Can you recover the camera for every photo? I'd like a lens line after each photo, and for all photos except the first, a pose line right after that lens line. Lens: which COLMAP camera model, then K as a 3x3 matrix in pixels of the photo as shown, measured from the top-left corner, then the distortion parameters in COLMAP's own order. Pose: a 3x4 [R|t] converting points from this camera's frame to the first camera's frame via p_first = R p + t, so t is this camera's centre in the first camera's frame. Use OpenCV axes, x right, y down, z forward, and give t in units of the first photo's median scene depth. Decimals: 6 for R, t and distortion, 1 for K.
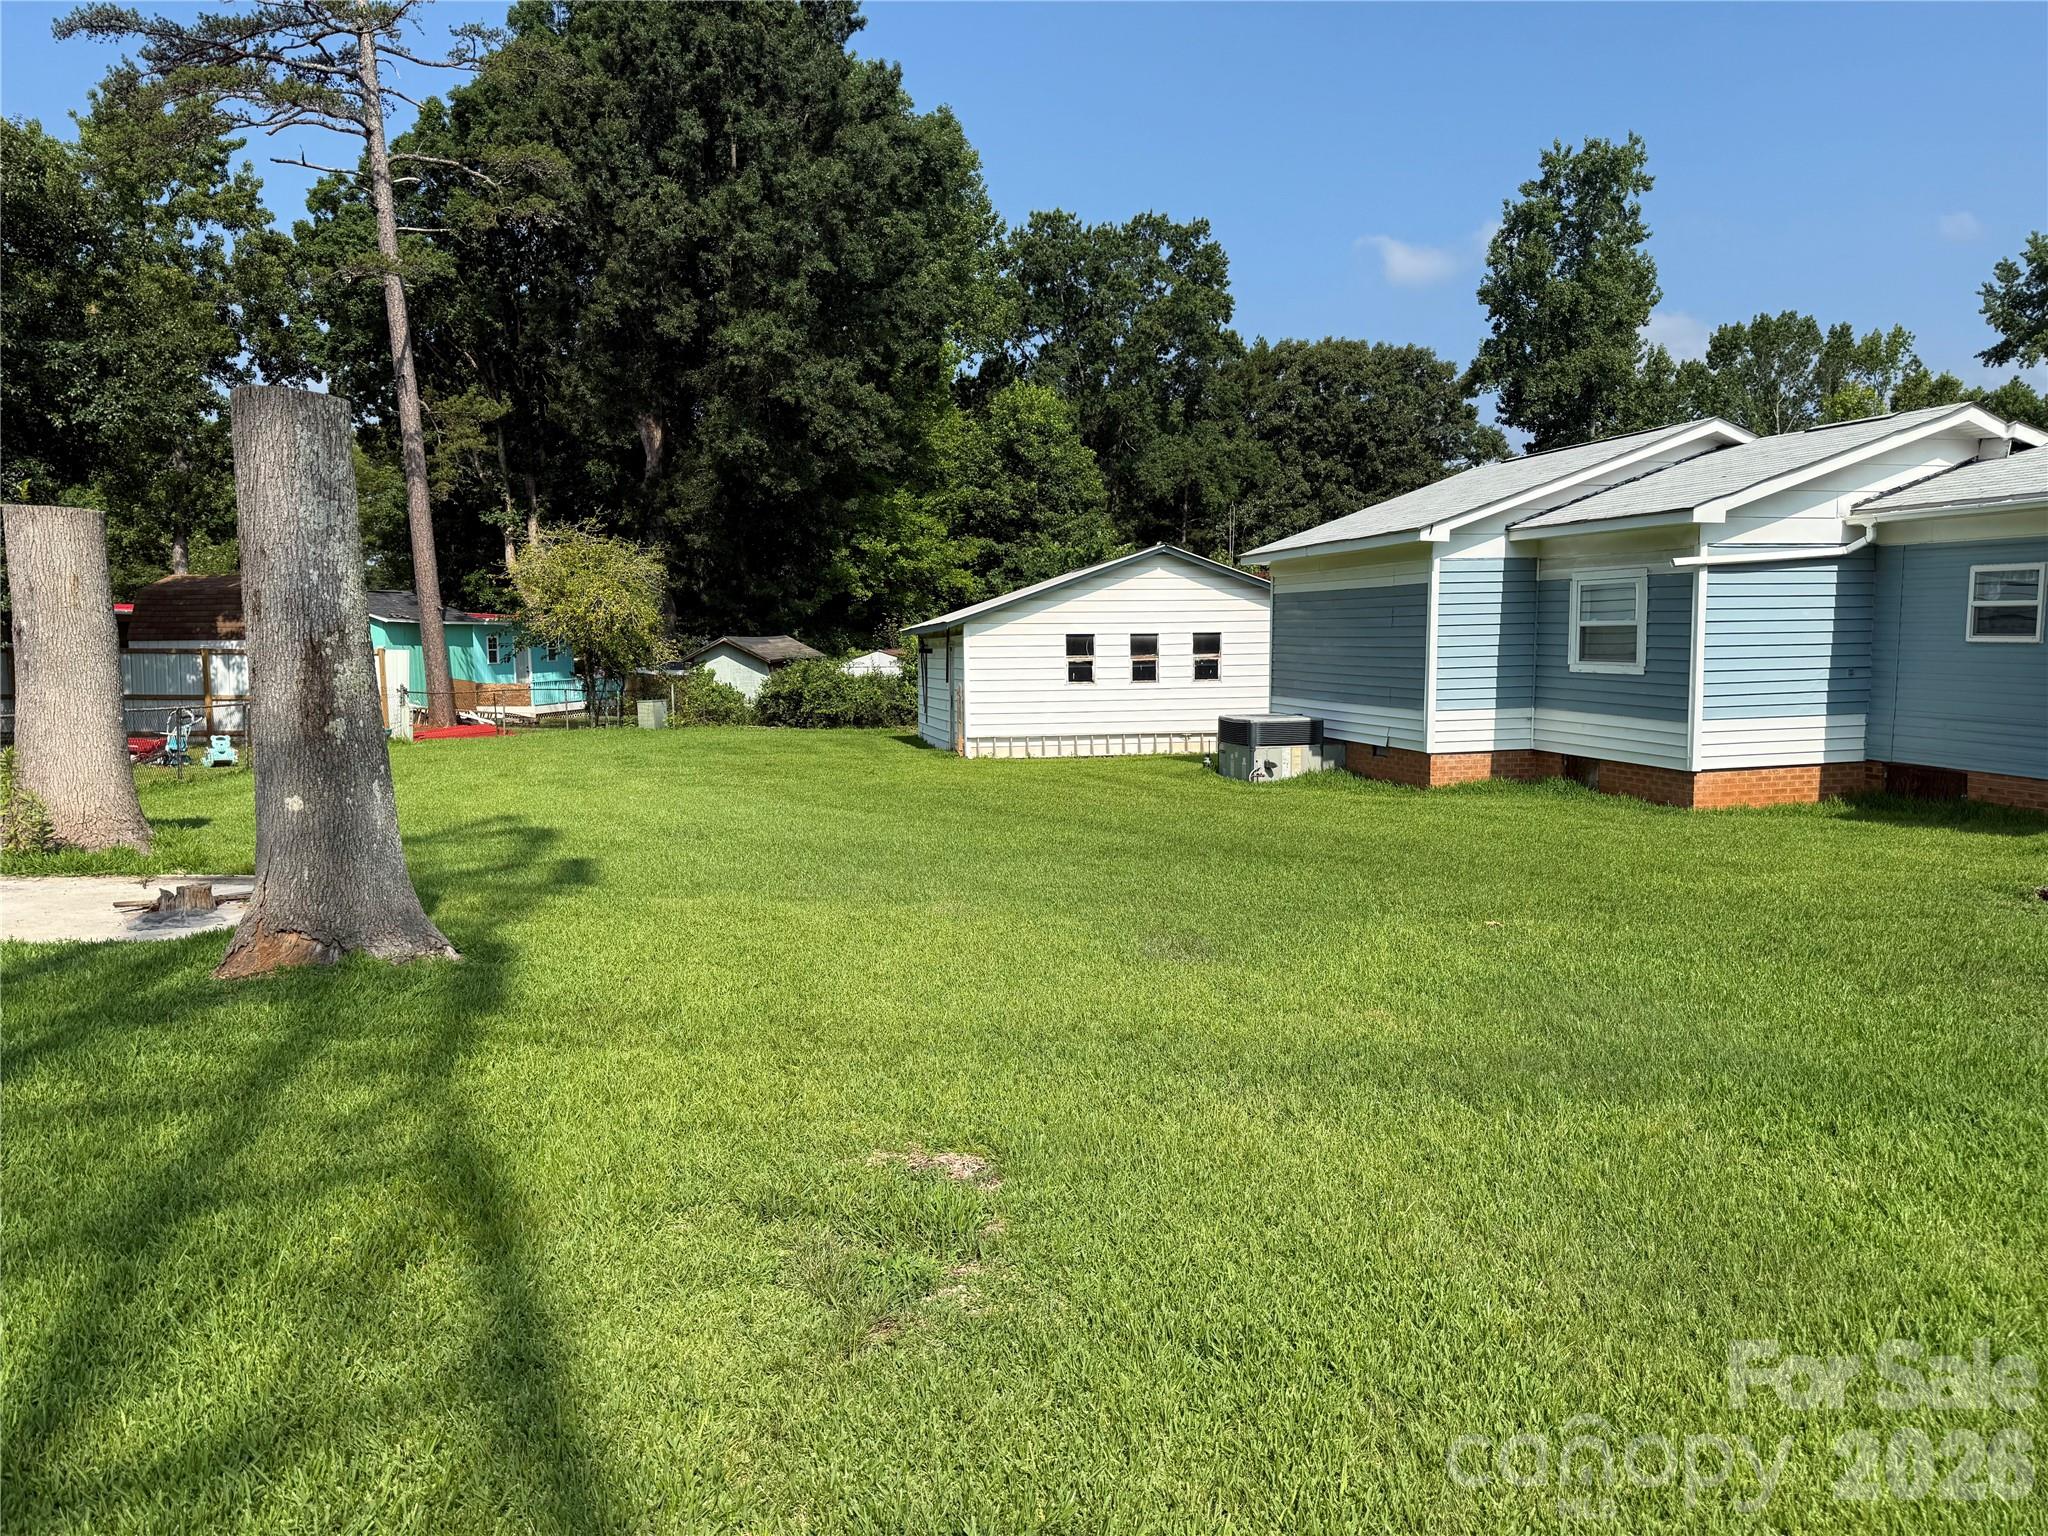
lens RADIAL K [[1425.0, 0, 1024.0], [0, 1425.0, 768.0], [0, 0, 1]] dist [0.079232, -0.113292]
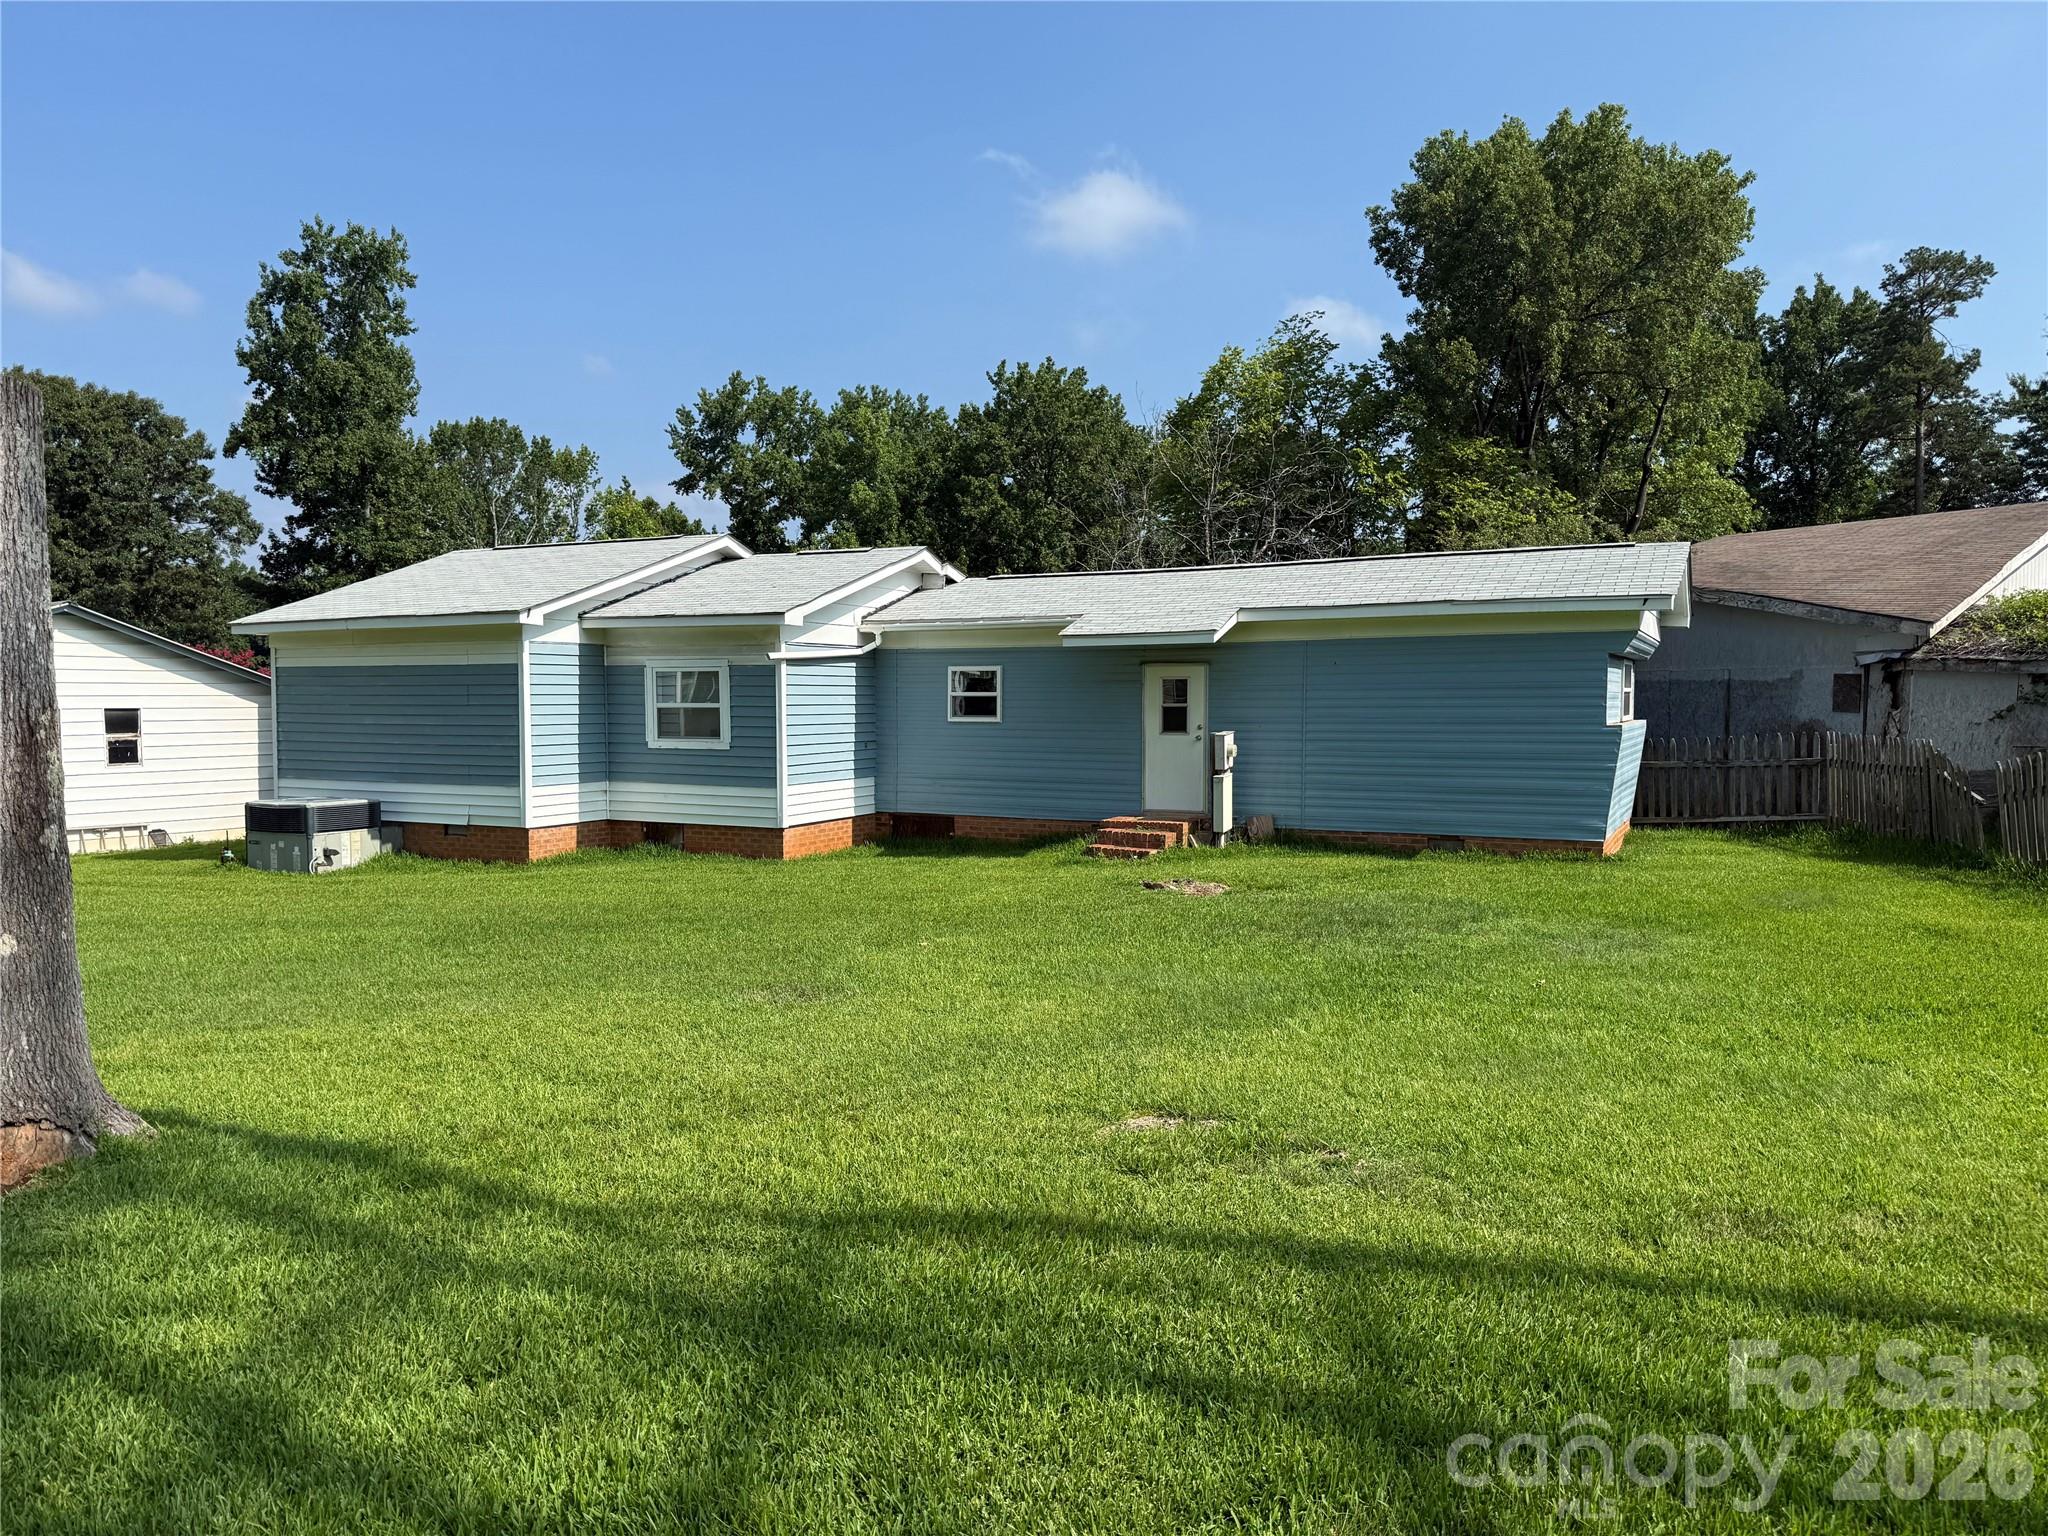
lens RADIAL K [[1426.9, 0, 1026.4], [0, 1426.9, 824.3], [0, 0, 1]] dist [0.043155, -0.109417]
pose [[0.636479, -0.055120, 0.769322, -0.281129], [0.067436, 0.997600, 0.015683, -0.004970], [-0.768340, 0.041898, 0.638669, 0.061436]]
